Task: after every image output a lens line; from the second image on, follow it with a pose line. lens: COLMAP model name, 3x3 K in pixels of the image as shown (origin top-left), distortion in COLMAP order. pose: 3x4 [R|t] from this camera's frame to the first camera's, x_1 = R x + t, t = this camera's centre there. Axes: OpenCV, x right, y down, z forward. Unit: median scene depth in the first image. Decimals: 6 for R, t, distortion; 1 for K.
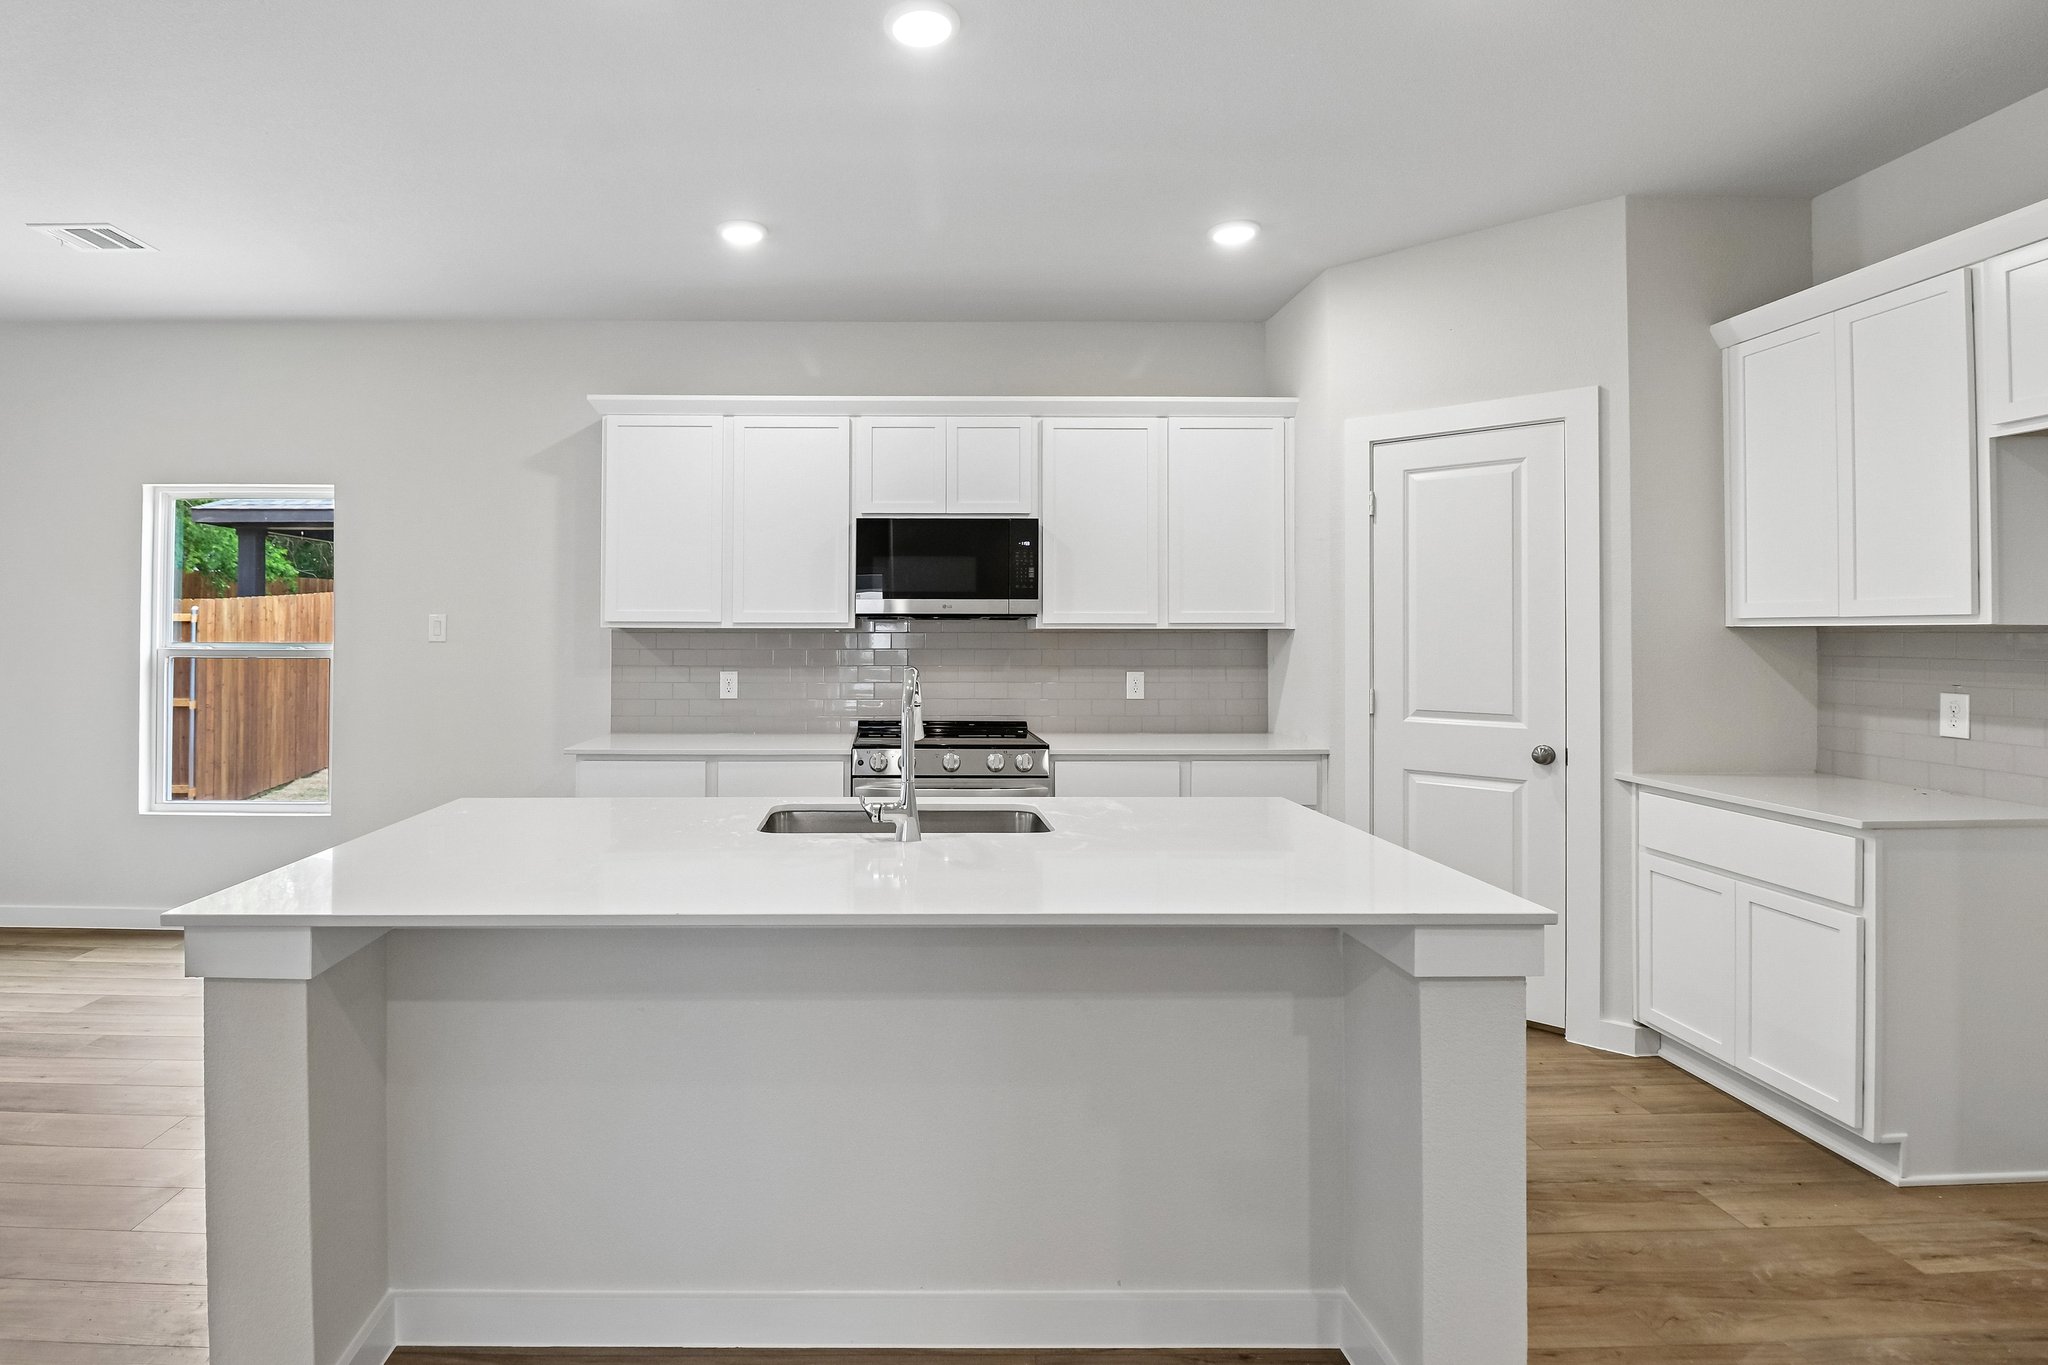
lens RADIAL K [[984.9, 0, 924.8], [0, 984.9, 617.8], [0, 0, 1]] dist [-0.001241, -0.011879]
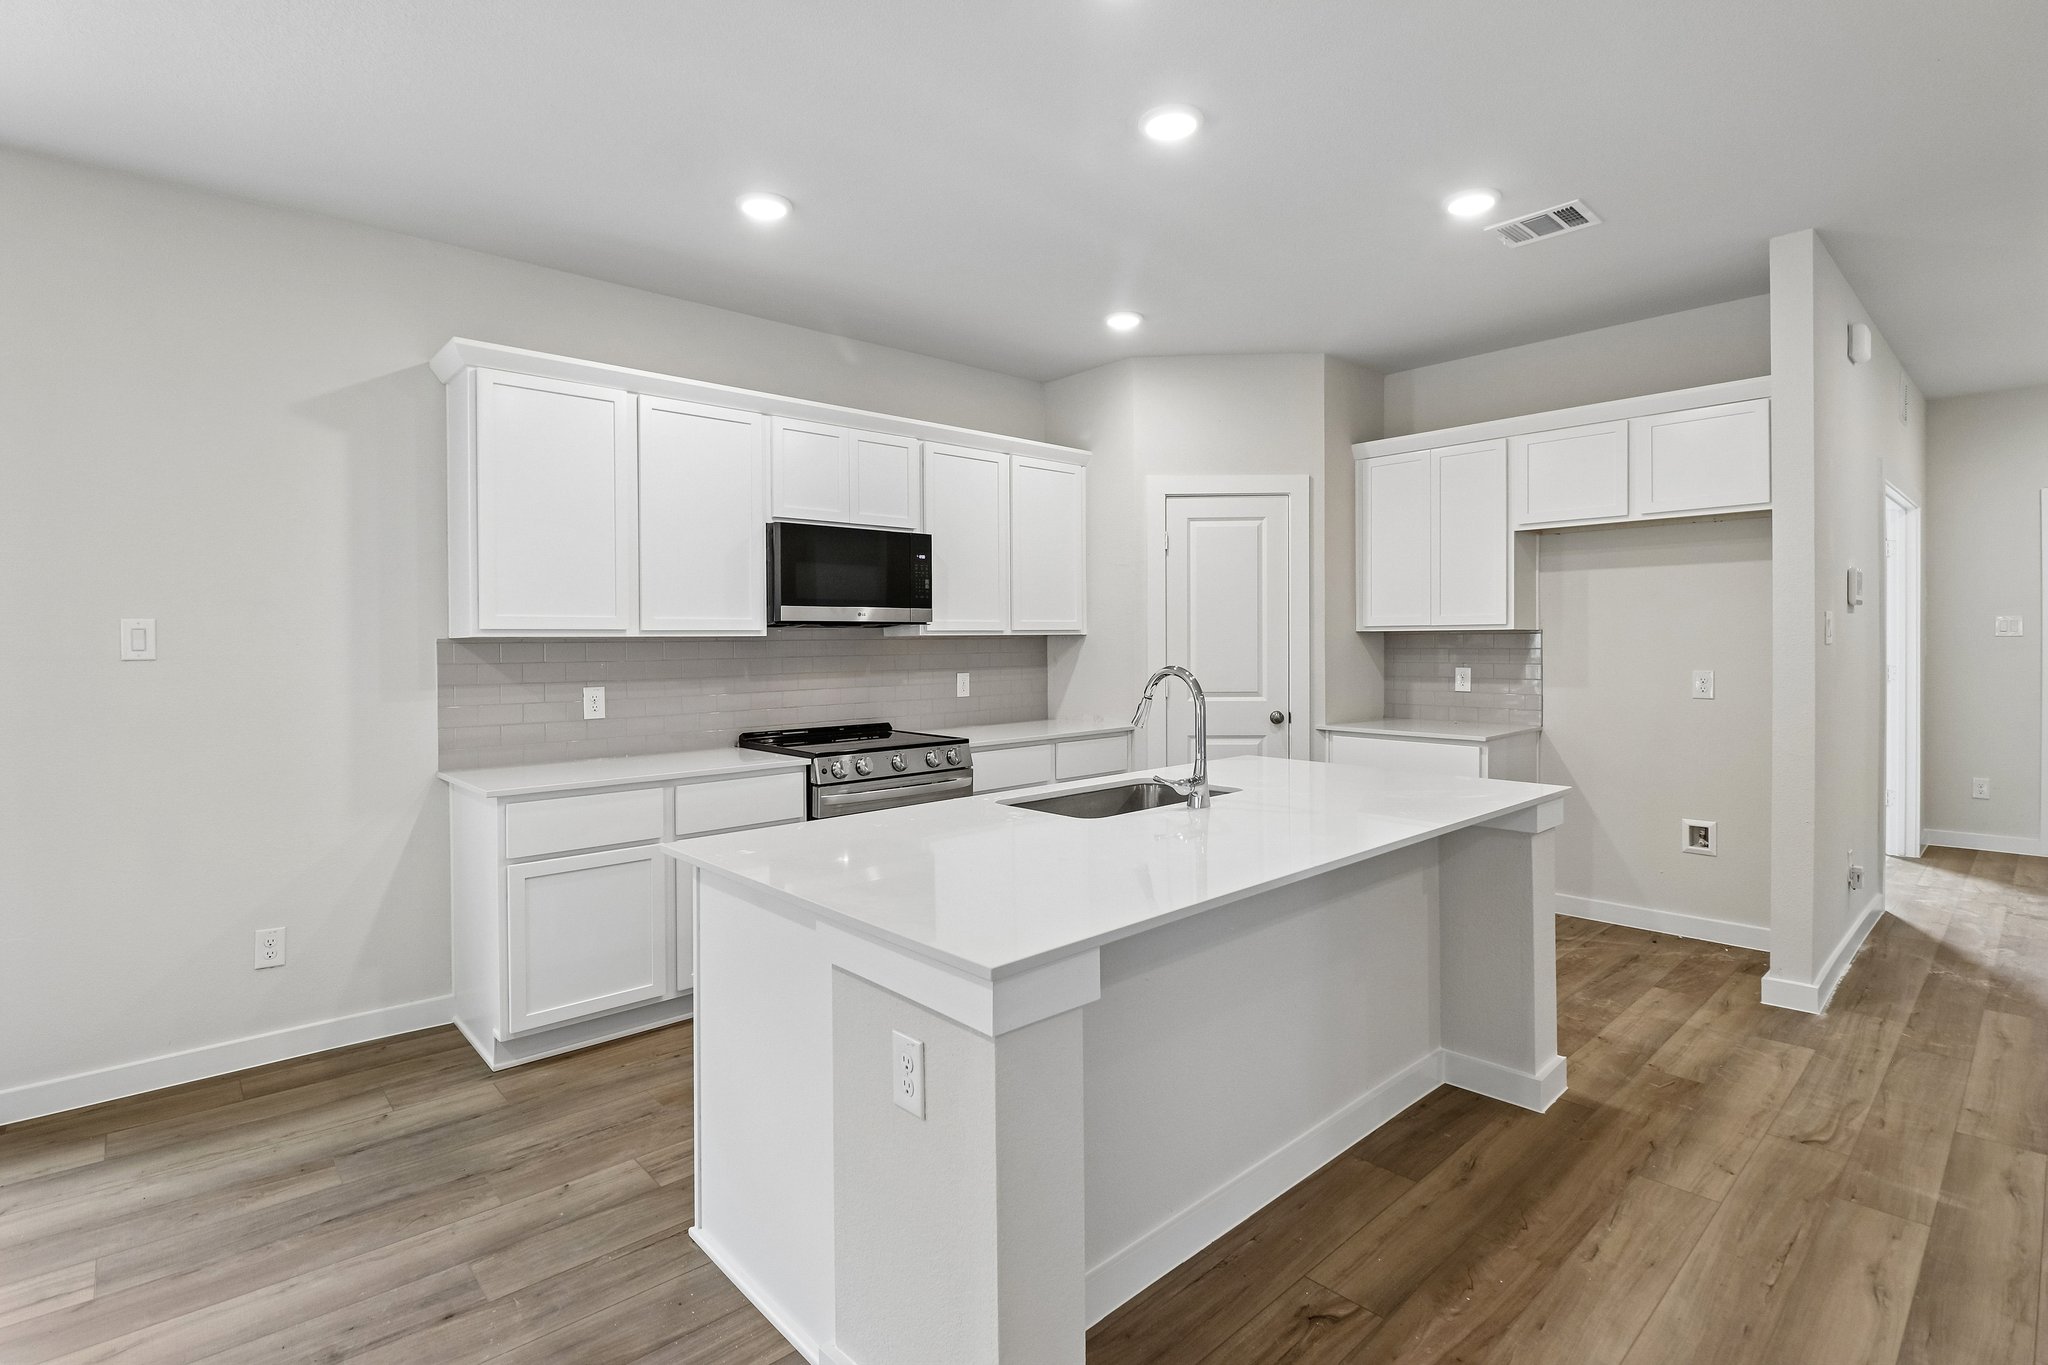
lens RADIAL K [[964.2, 0, 1030.2], [0, 964.2, 641.8], [0, 0, 1]] dist [0.002242, -0.007655]
pose [[0.744340, -0.009502, 0.667734, -0.510851], [-0.000670, 0.999888, 0.014975, 0.002062], [-0.667801, -0.011594, 0.744250, 0.129606]]
